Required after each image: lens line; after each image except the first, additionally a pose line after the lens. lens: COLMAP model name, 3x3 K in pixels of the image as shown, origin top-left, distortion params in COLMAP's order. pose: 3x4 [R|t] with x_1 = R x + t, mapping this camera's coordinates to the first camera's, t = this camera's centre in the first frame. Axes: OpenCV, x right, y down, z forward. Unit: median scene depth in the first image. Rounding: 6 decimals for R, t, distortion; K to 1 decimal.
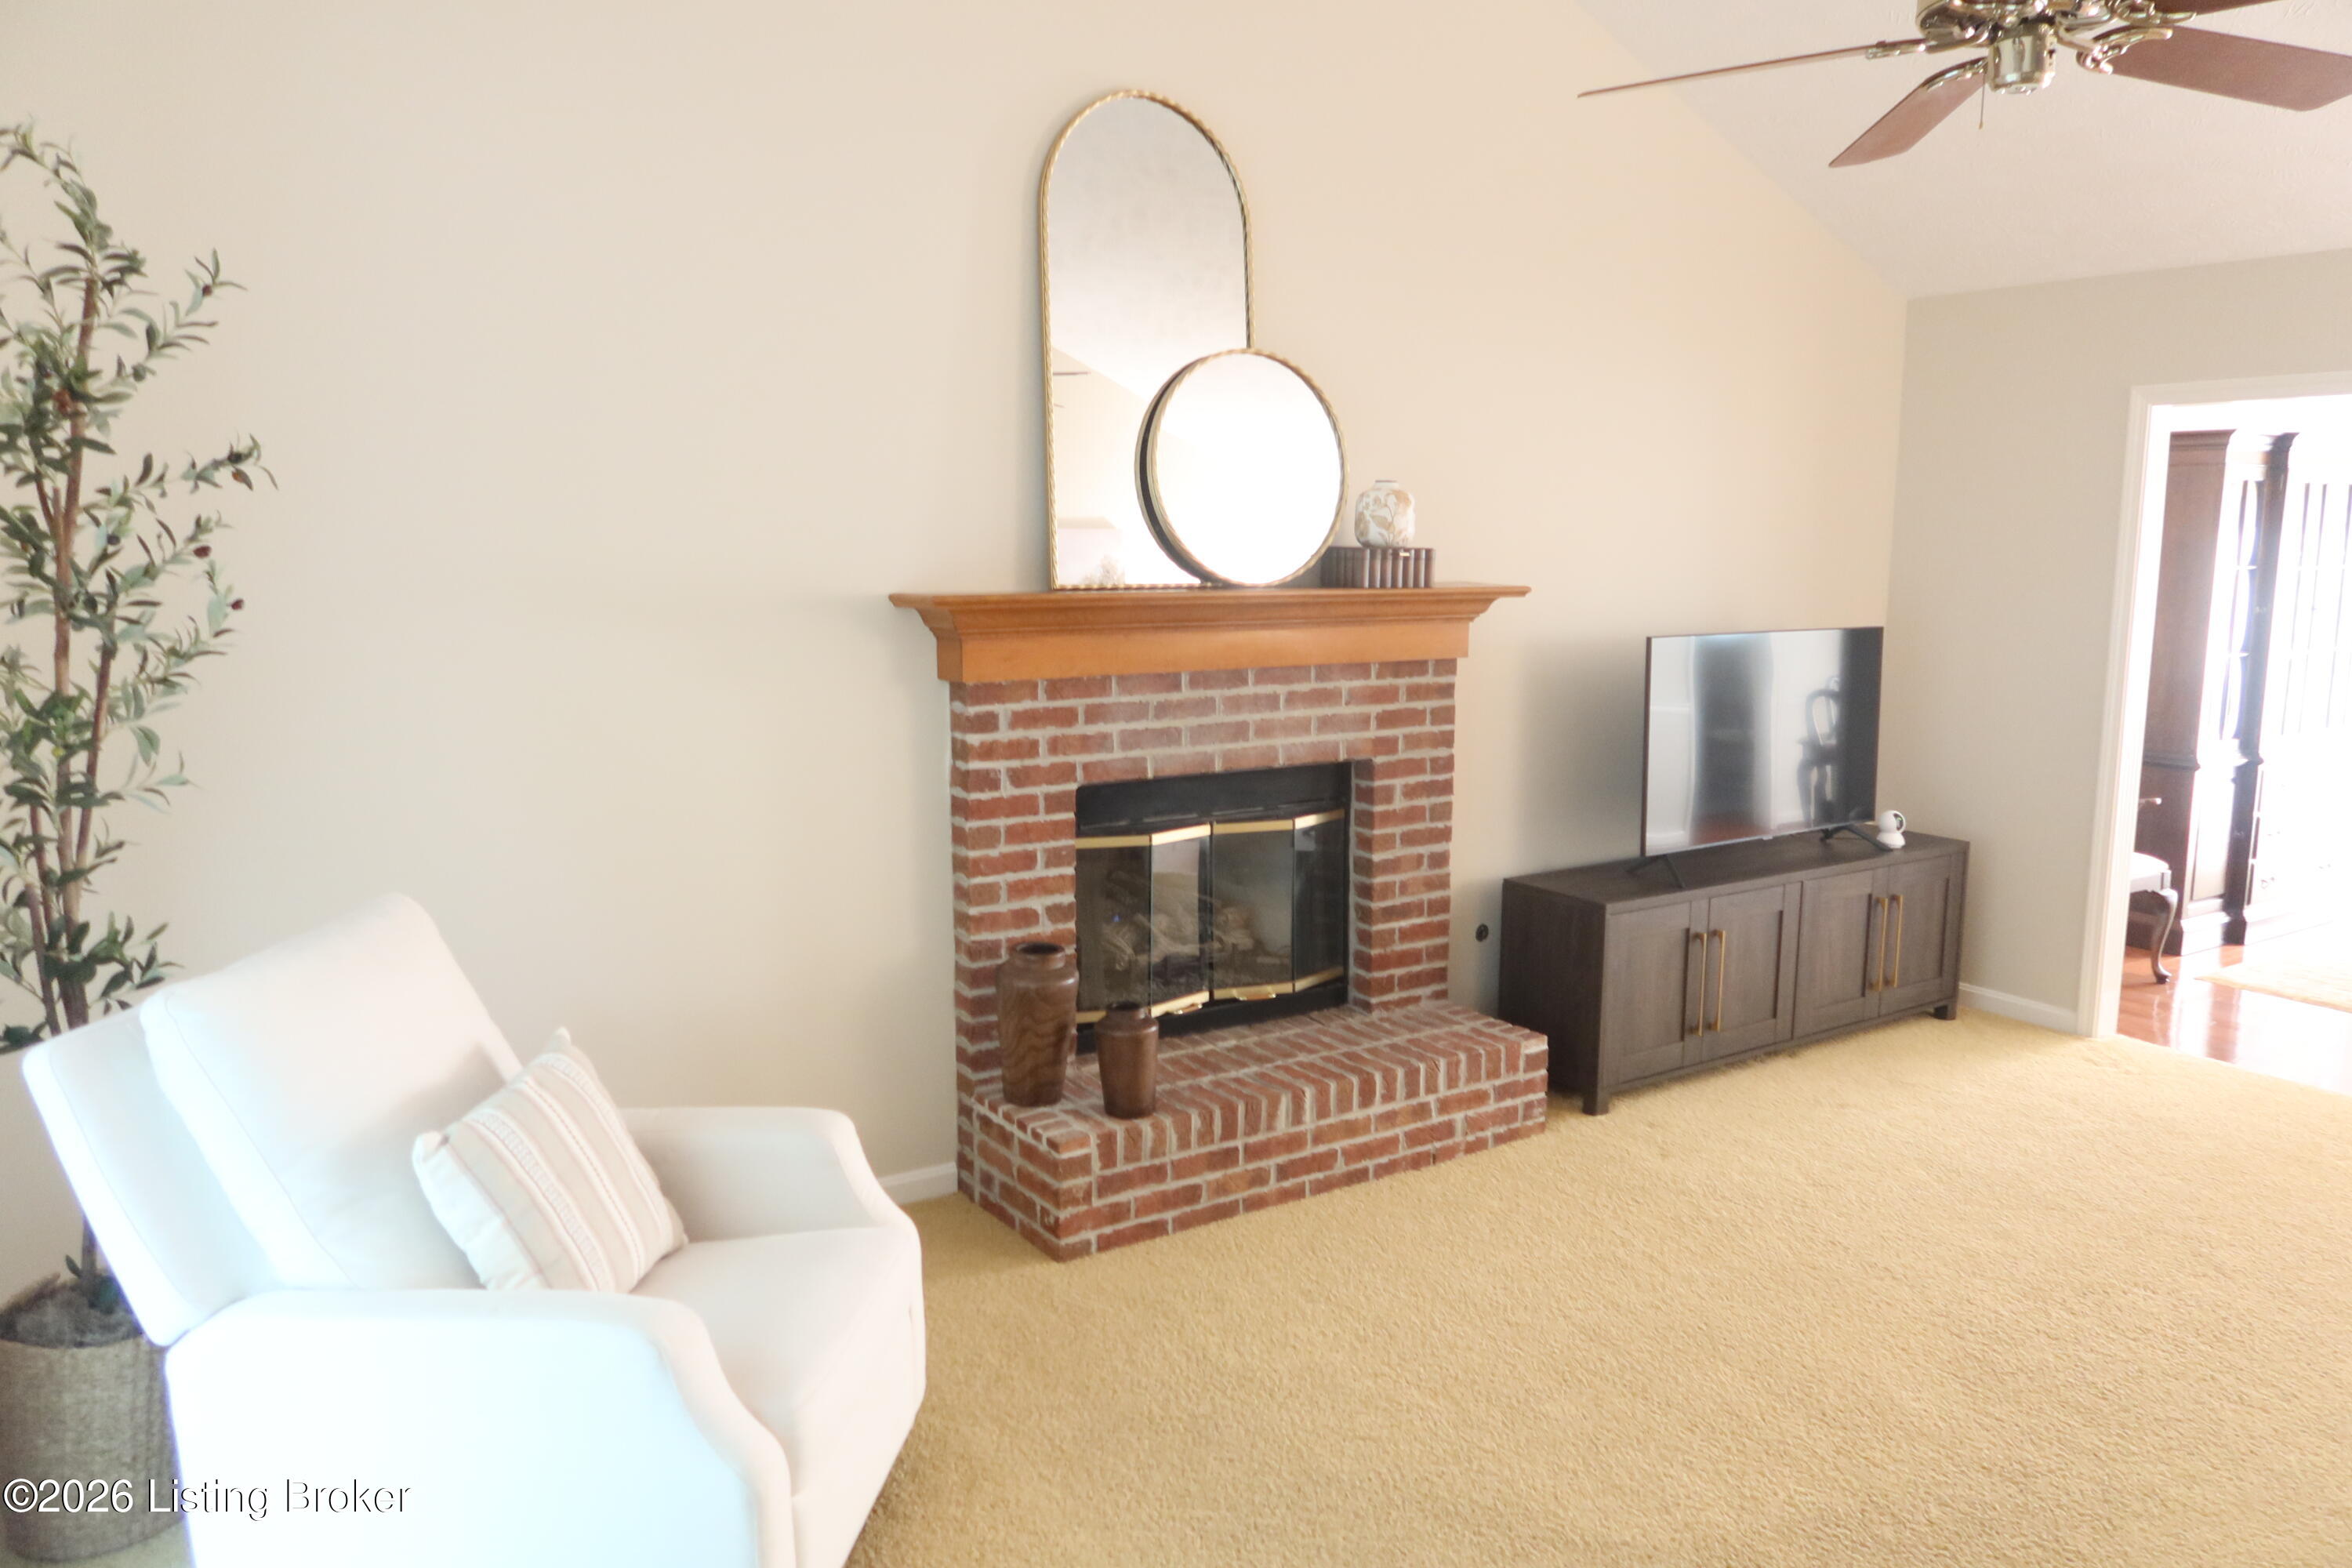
lens RADIAL K [[1625.2, 0, 1165.9], [0, 1625.2, 767.2], [0, 0, 1]] dist [-0.024596, 0.007017]
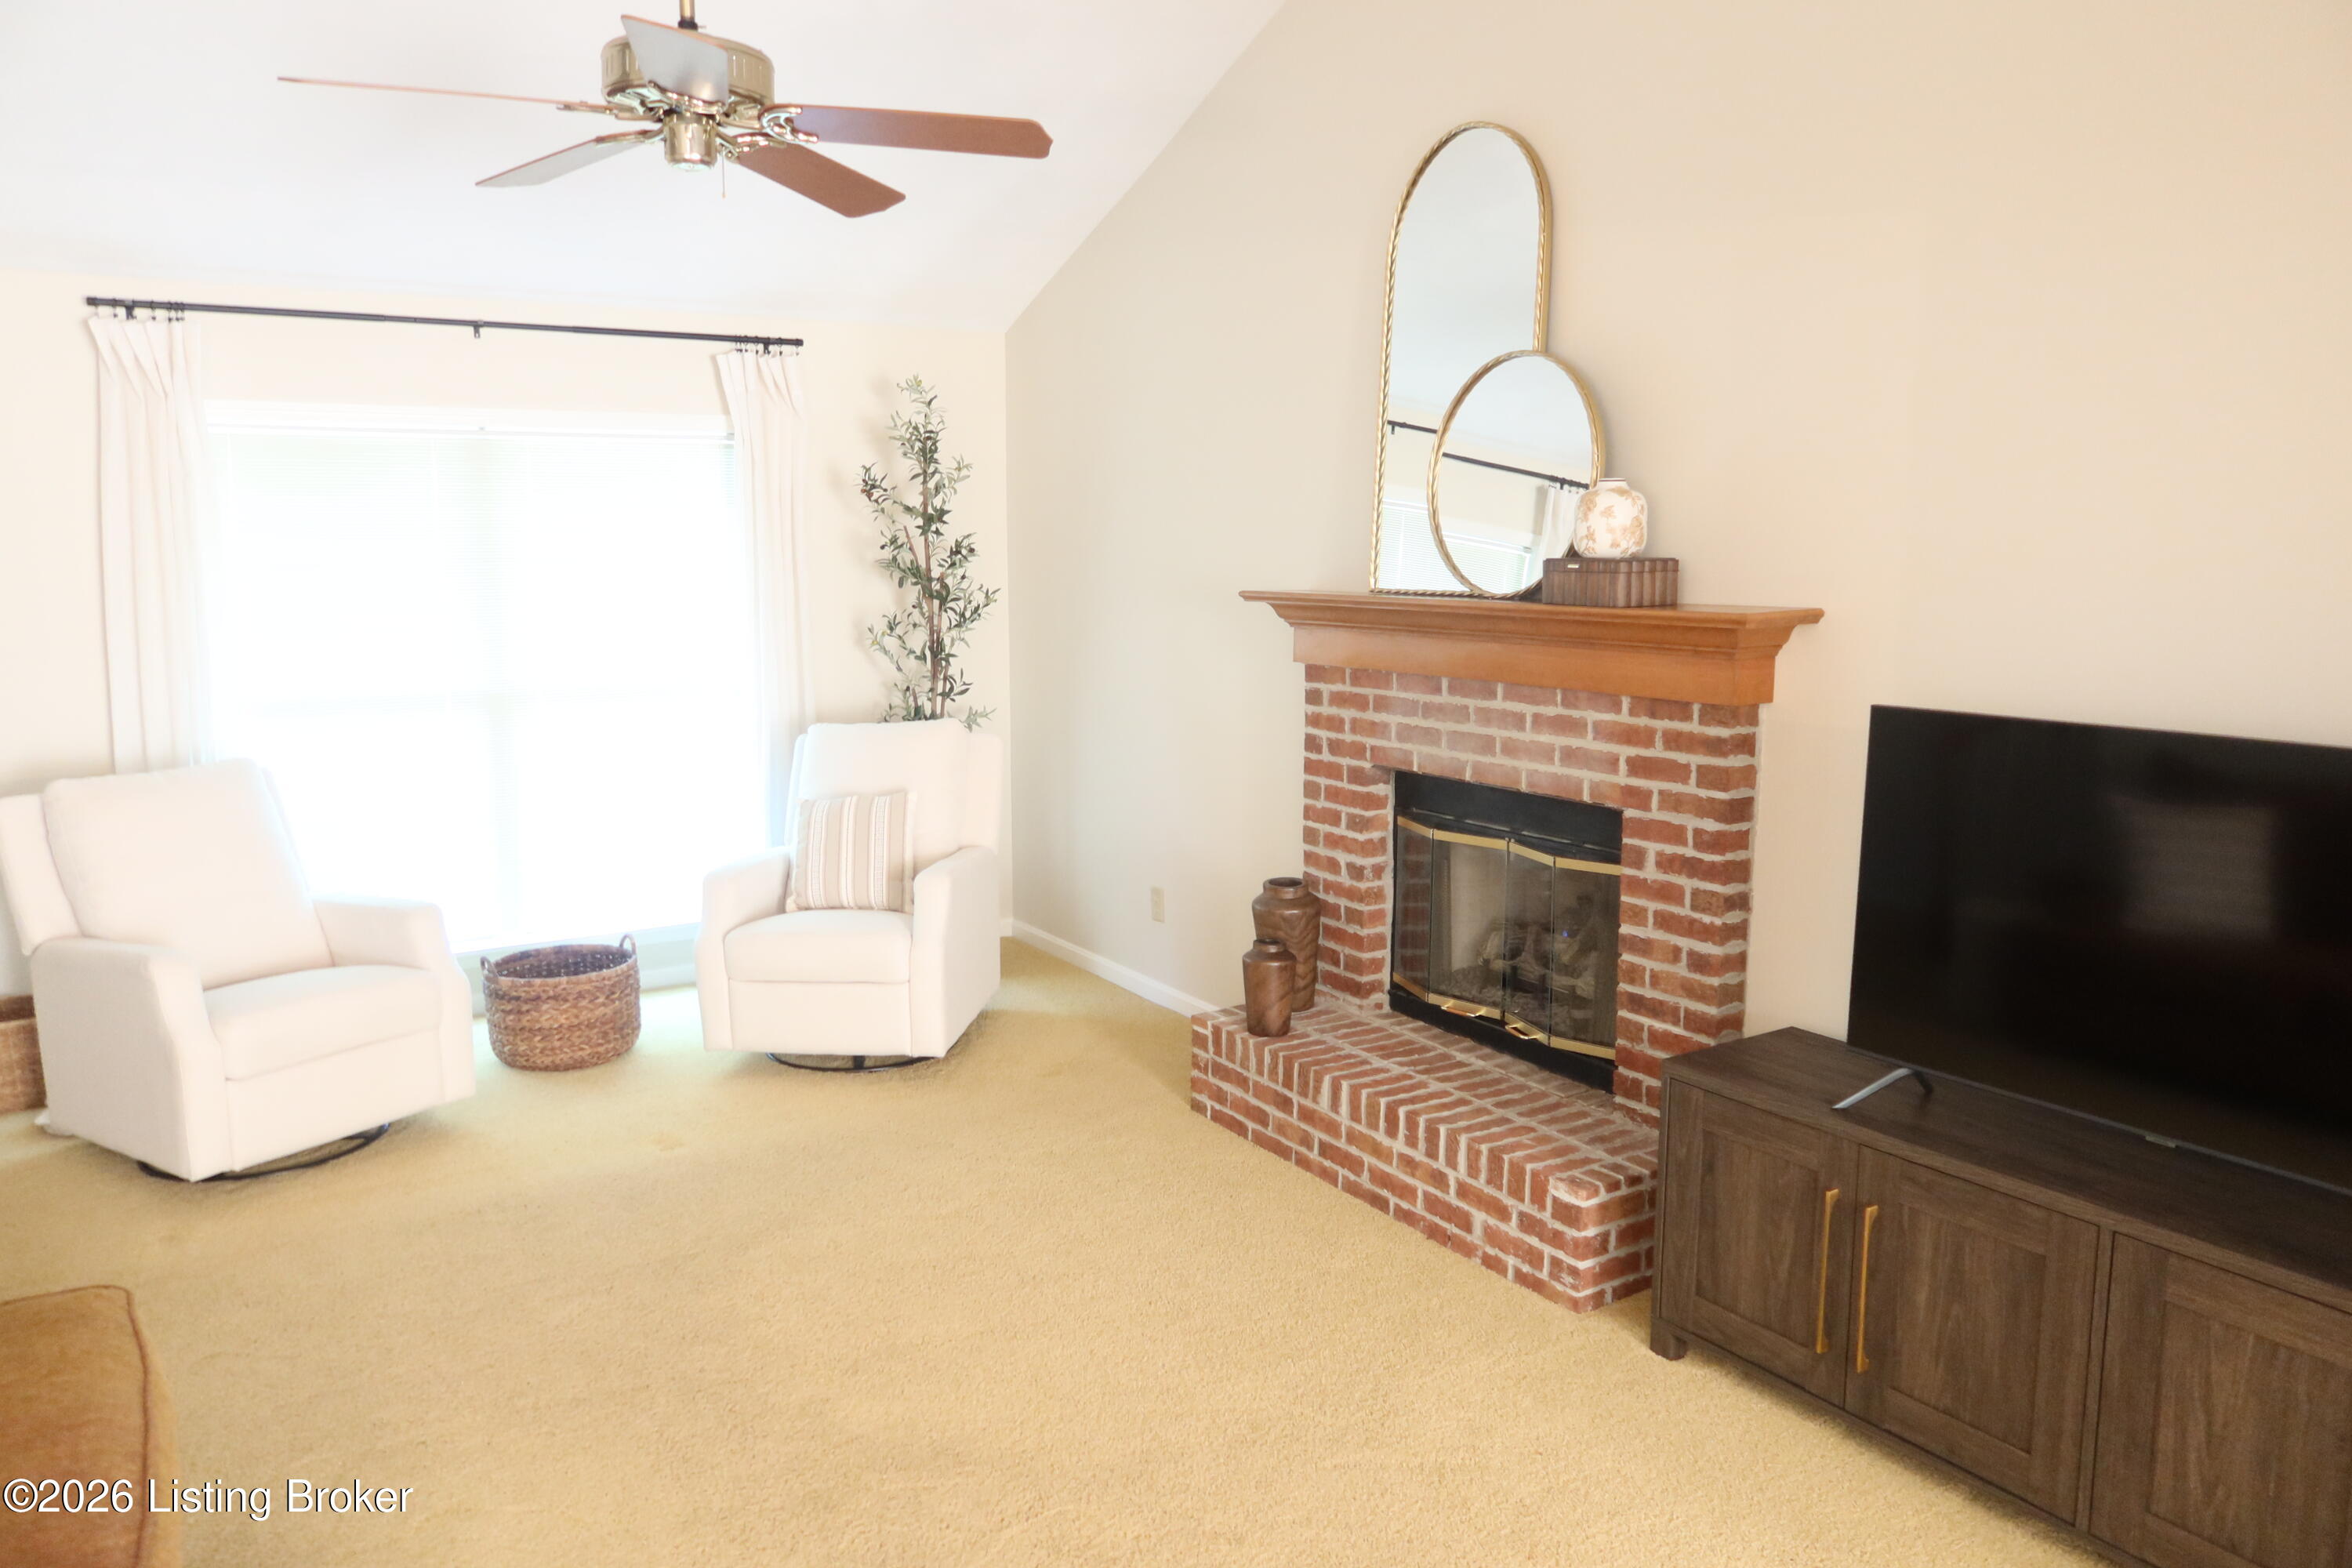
lens RADIAL K [[1625.2, 0, 1165.9], [0, 1625.2, 767.2], [0, 0, 1]] dist [-0.024596, 0.007017]
pose [[-0.004182, 0.131948, -0.991248, 1.005625], [-0.141824, 0.981158, 0.131204, -0.108664], [0.989883, 0.141131, 0.014610, 0.788932]]
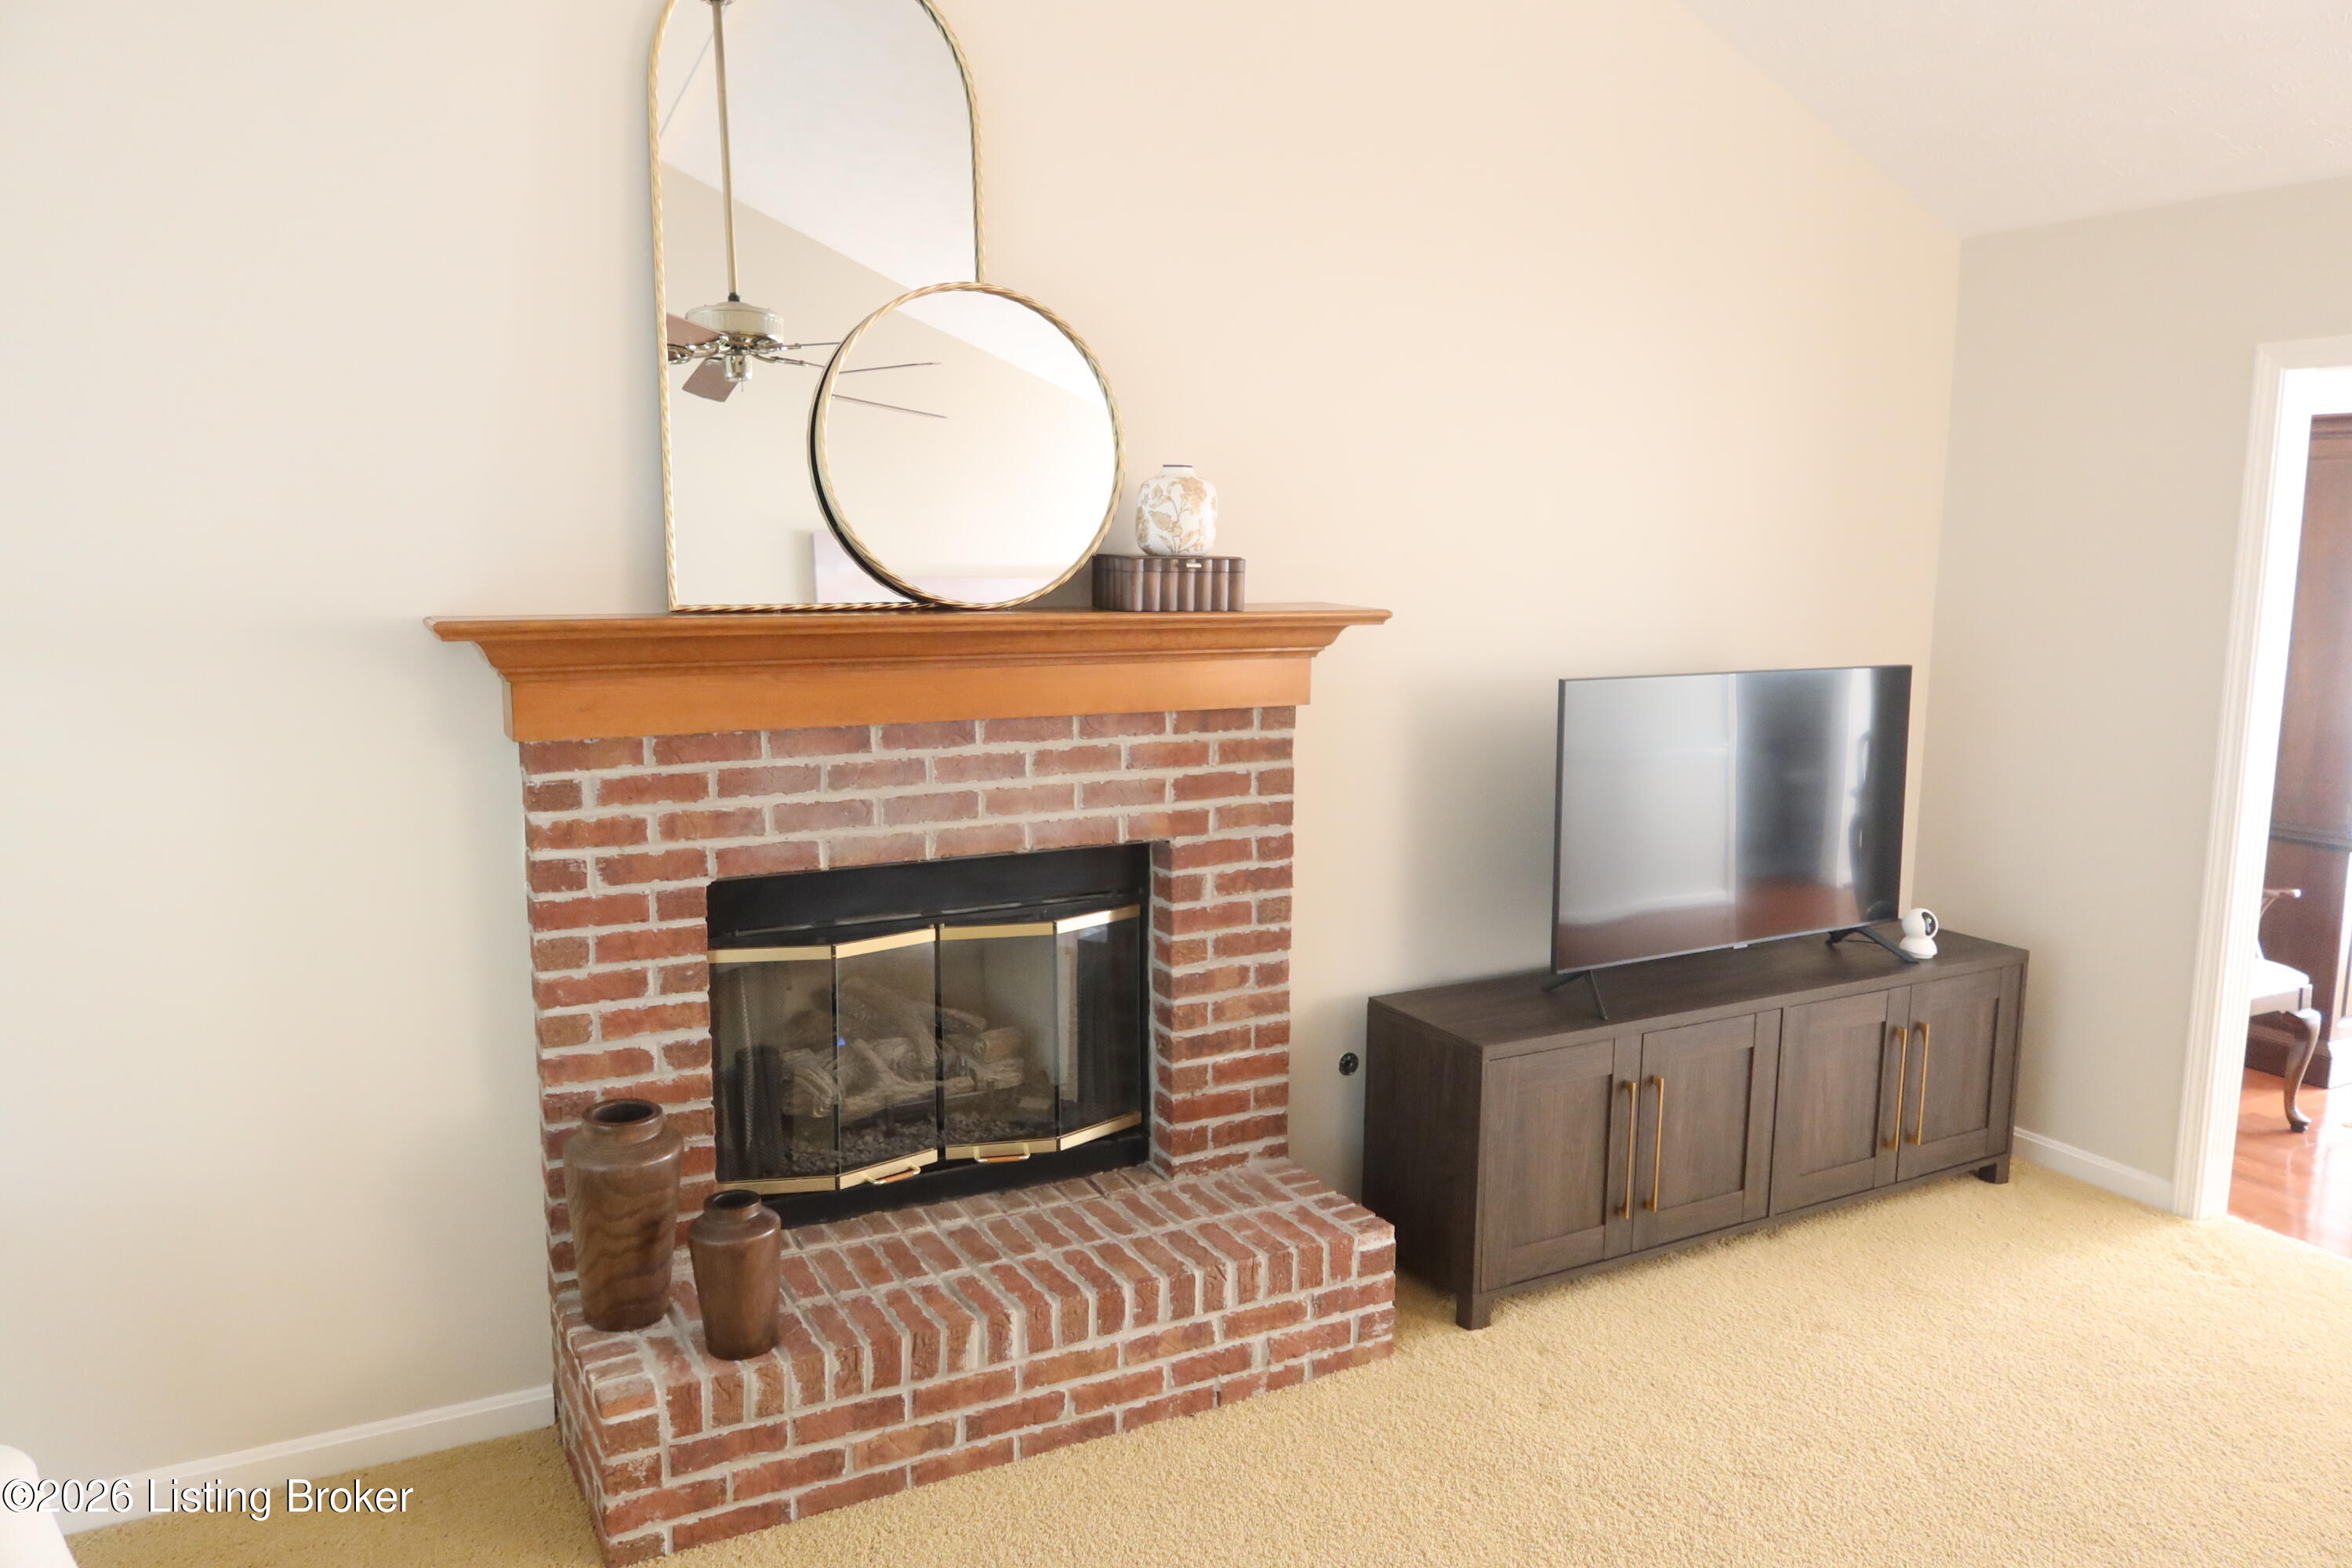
lens RADIAL K [[1625.2, 0, 1165.9], [0, 1625.2, 767.2], [0, 0, 1]] dist [-0.024596, 0.007017]
pose [[0.996859, 0.015342, -0.077691, 0.192014], [-0.015728, 0.999867, -0.004357, -0.037185], [0.077614, 0.005566, 0.996968, 0.271977]]
